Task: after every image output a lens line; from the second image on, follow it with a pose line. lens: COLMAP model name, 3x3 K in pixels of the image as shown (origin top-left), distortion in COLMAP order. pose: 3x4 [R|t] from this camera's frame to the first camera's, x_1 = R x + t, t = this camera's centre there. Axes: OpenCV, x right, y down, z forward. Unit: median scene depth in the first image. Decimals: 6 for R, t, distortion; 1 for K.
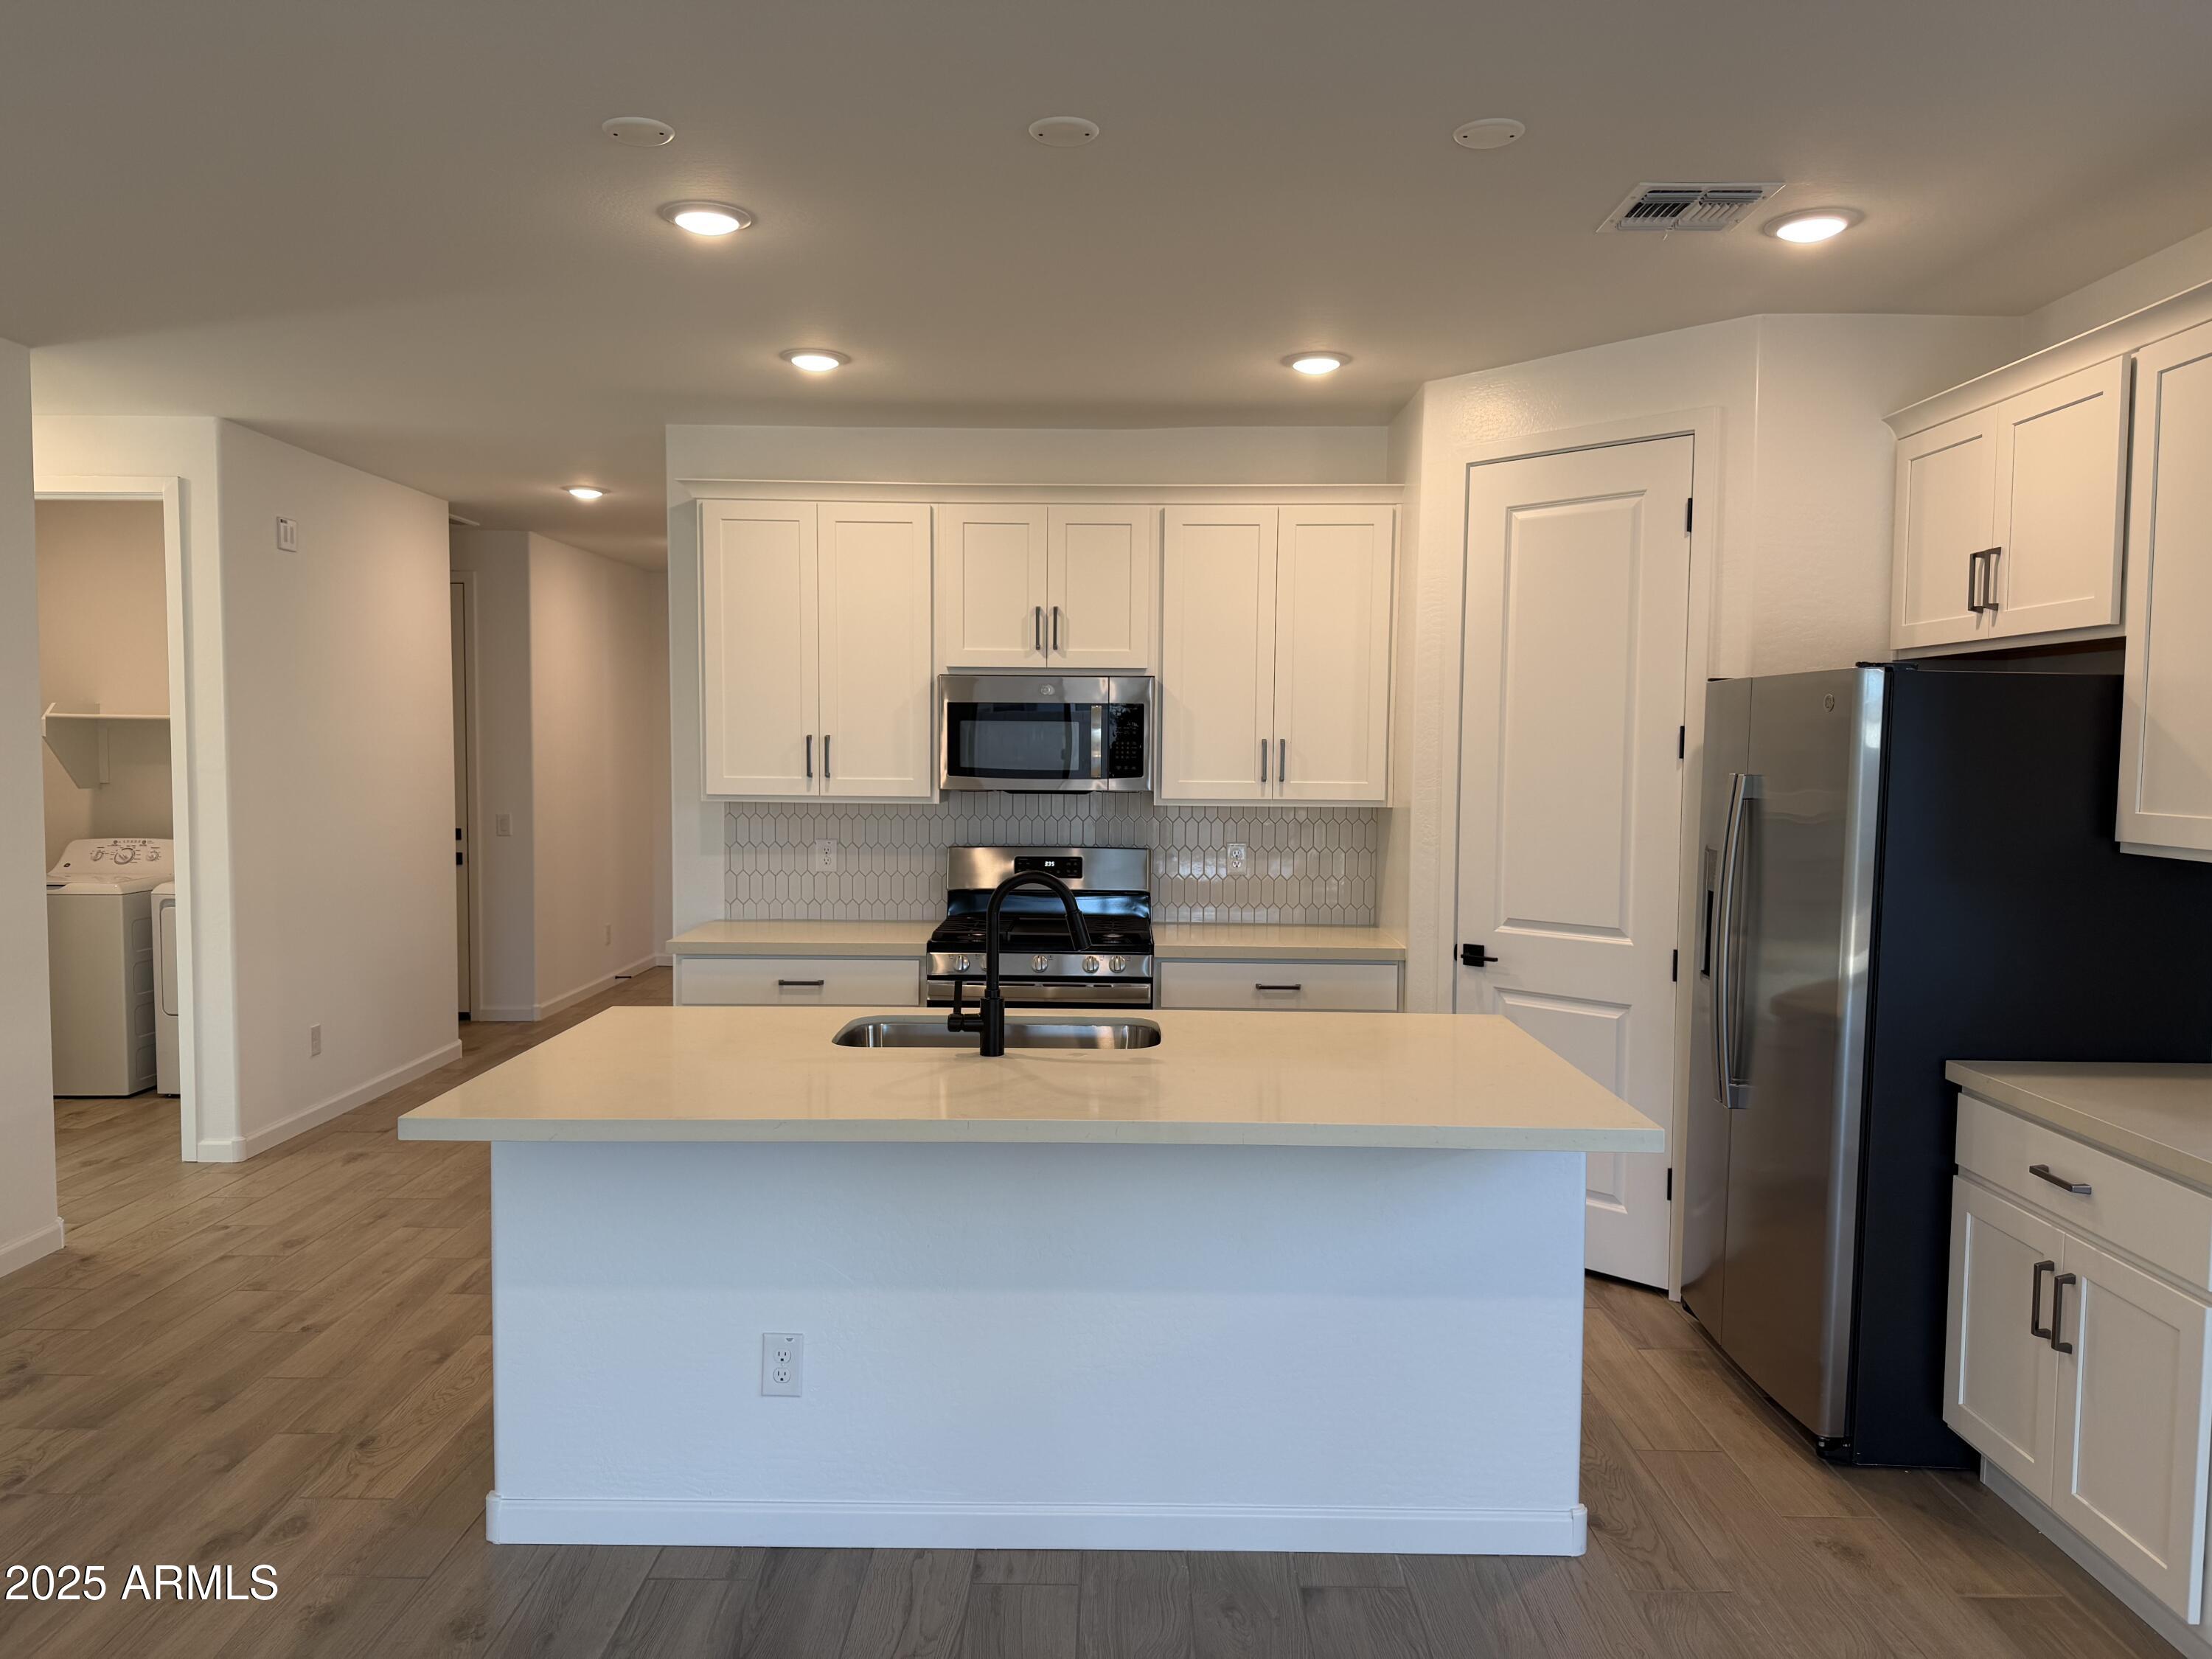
lens RADIAL K [[1558.0, 0, 1106.0], [0, 1558.0, 829.5], [0, 0, 1]] dist [0.113288, -0.153402]
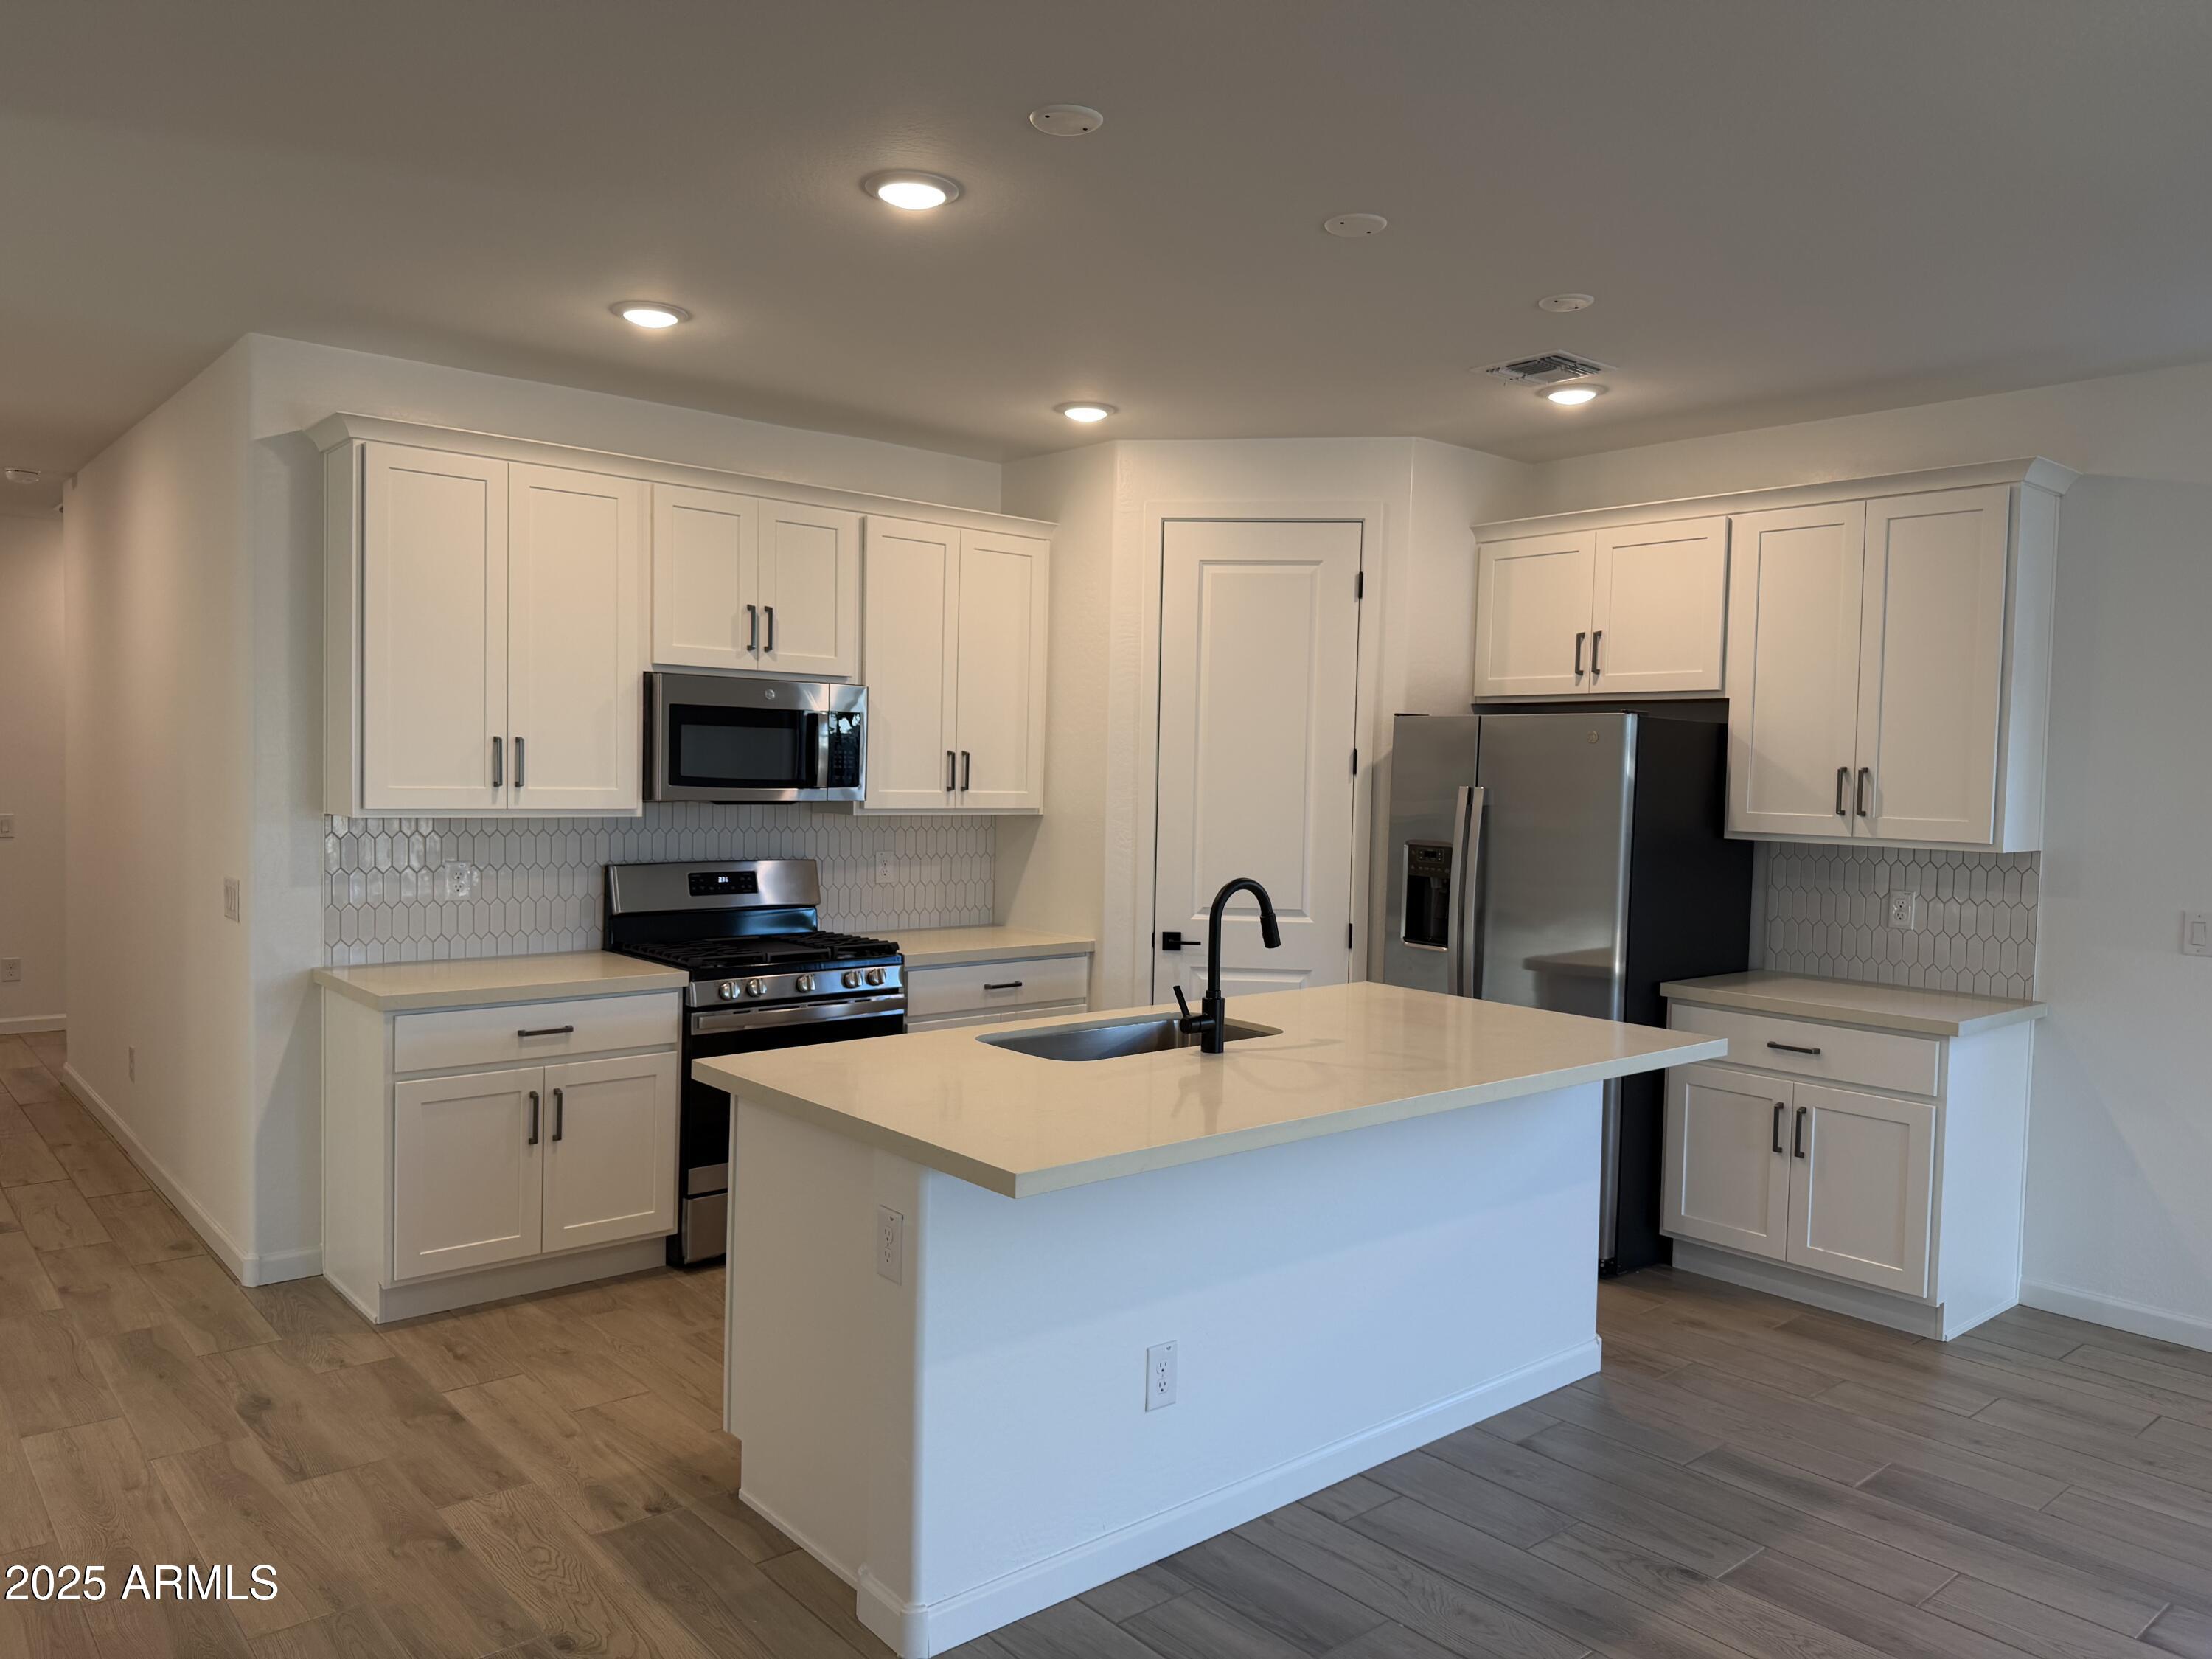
lens RADIAL K [[1558.0, 0, 1106.0], [0, 1558.0, 829.5], [0, 0, 1]] dist [0.113288, -0.153402]
pose [[0.749117, -0.019232, 0.662158, -0.542065], [0.020063, 0.999779, 0.006341, -0.010328], [-0.662134, 0.008534, 0.749337, 0.162559]]
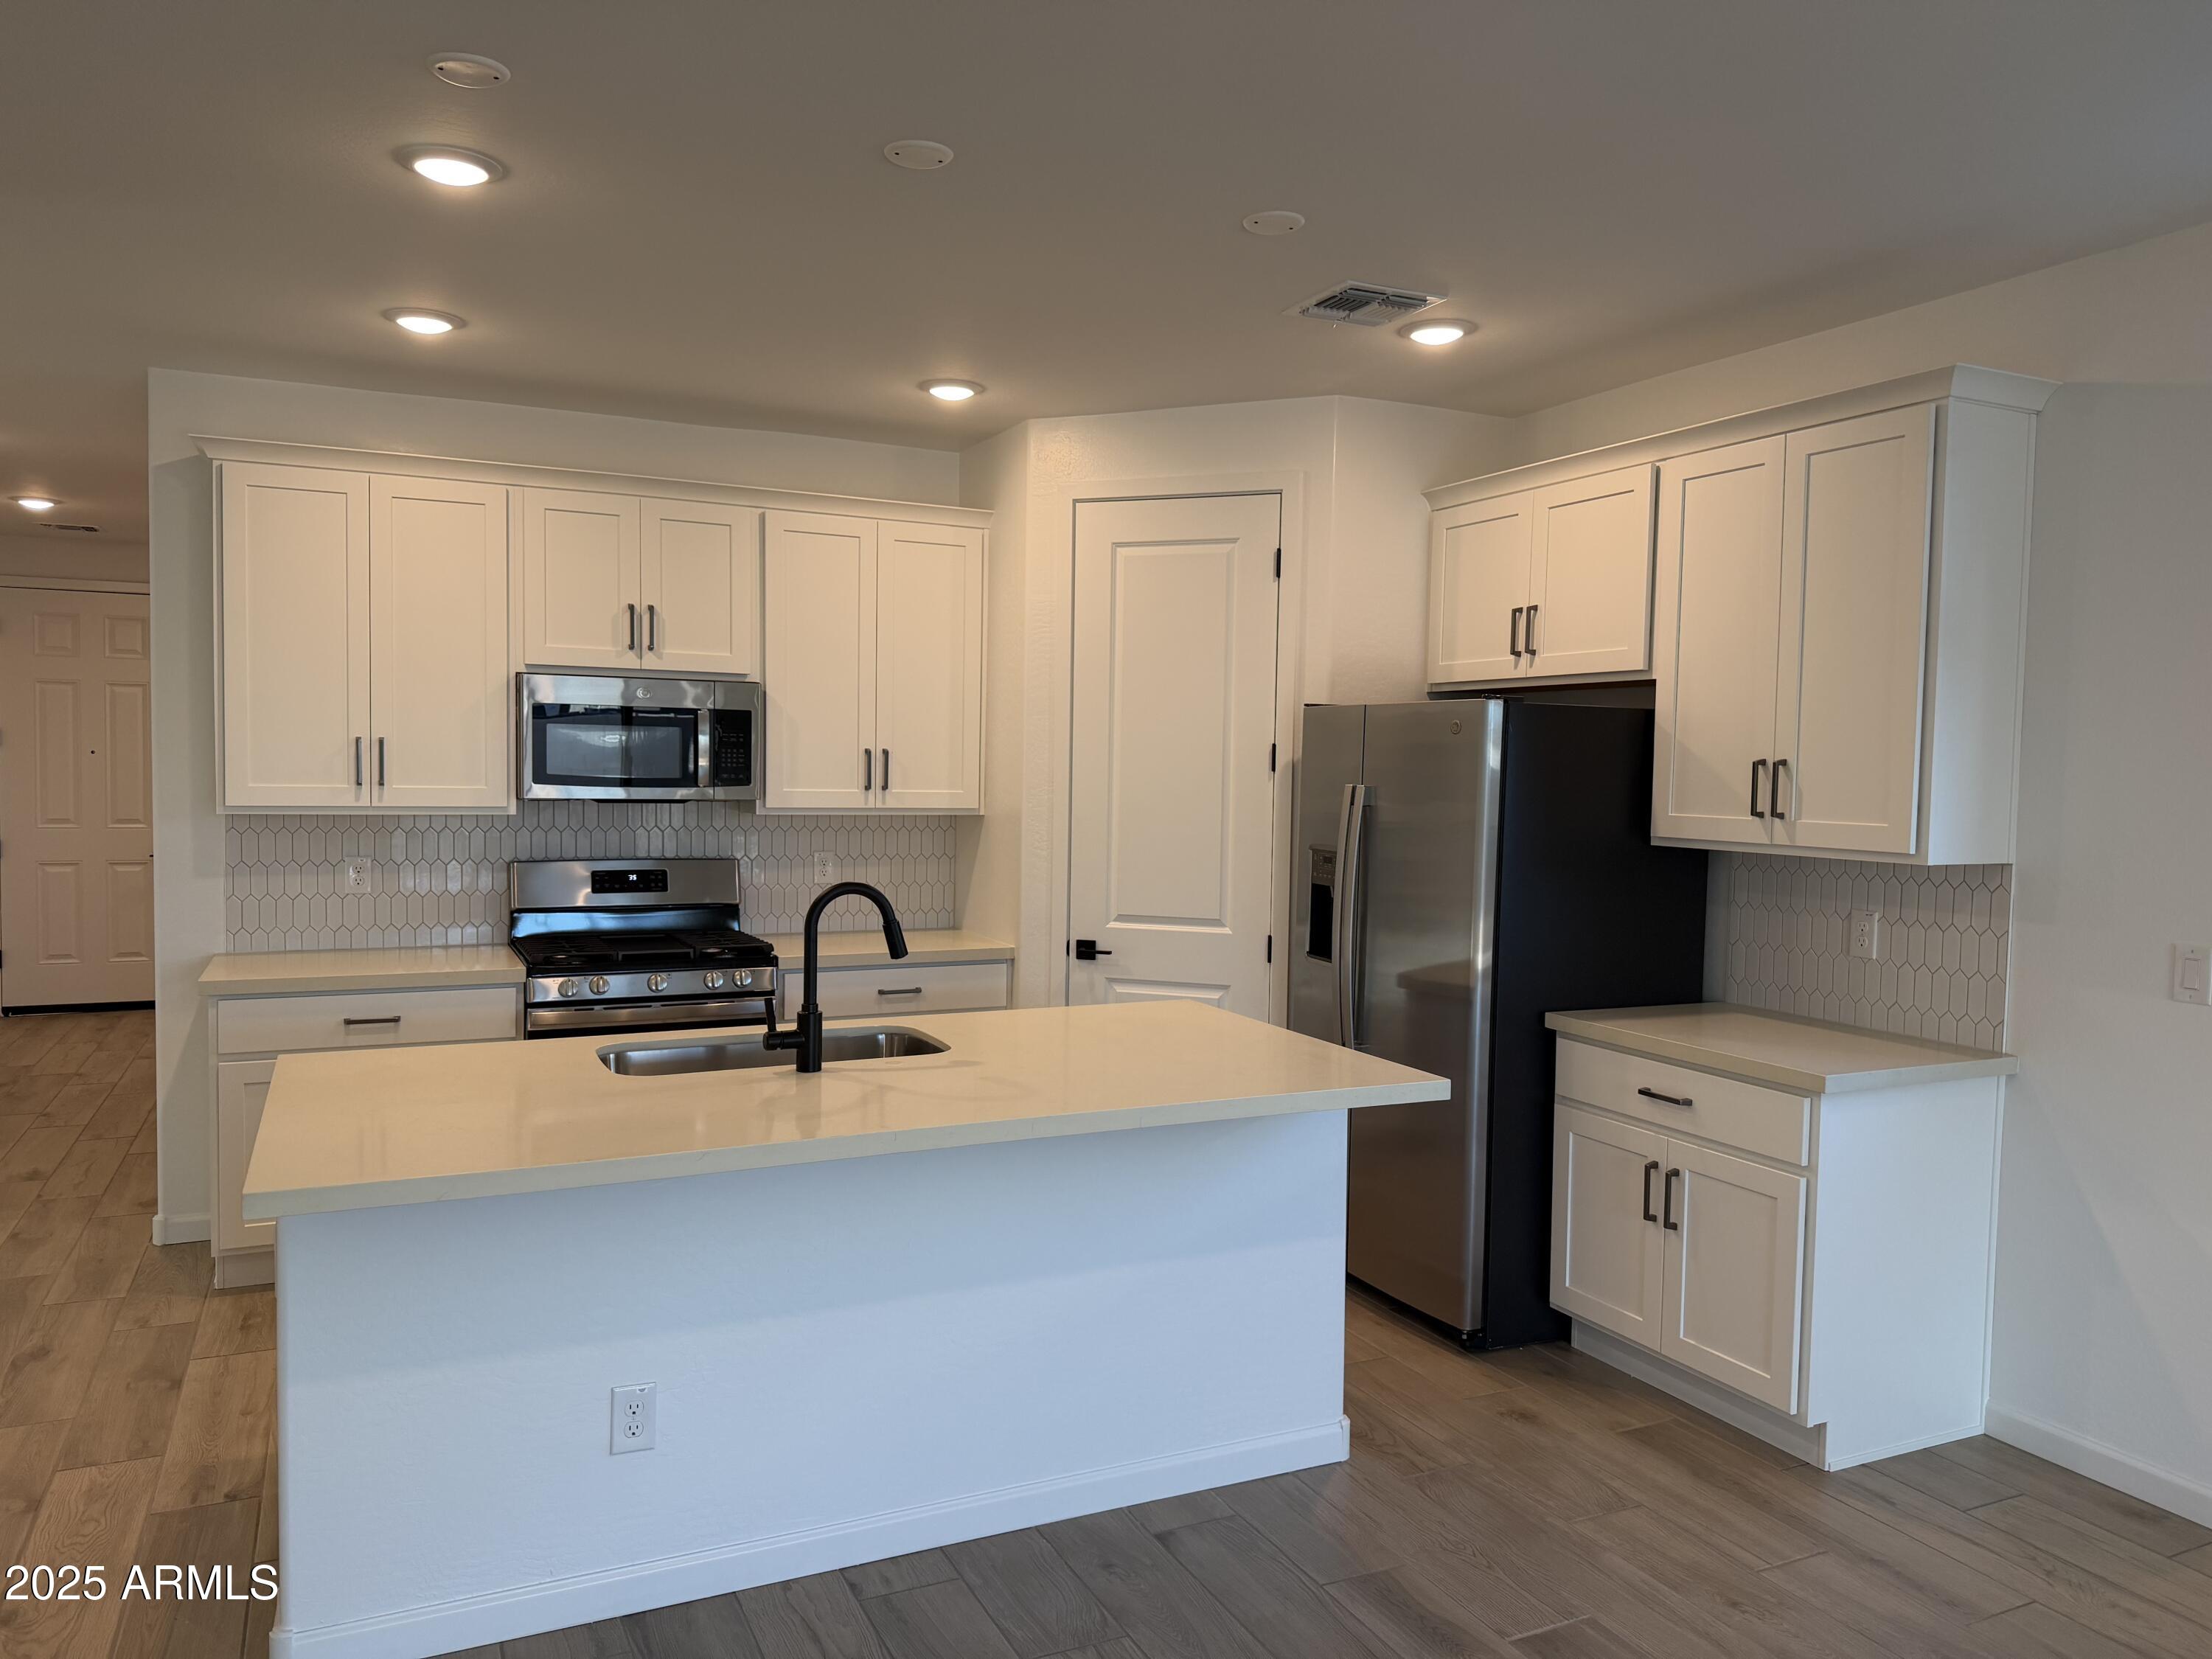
lens RADIAL K [[1558.0, 0, 1106.0], [0, 1558.0, 829.5], [0, 0, 1]] dist [0.113288, -0.153402]
pose [[0.898452, -0.012786, 0.438885, -0.218121], [0.014553, 0.999894, -0.000664, -0.002407], [-0.438830, 0.006984, 0.898543, 0.022009]]
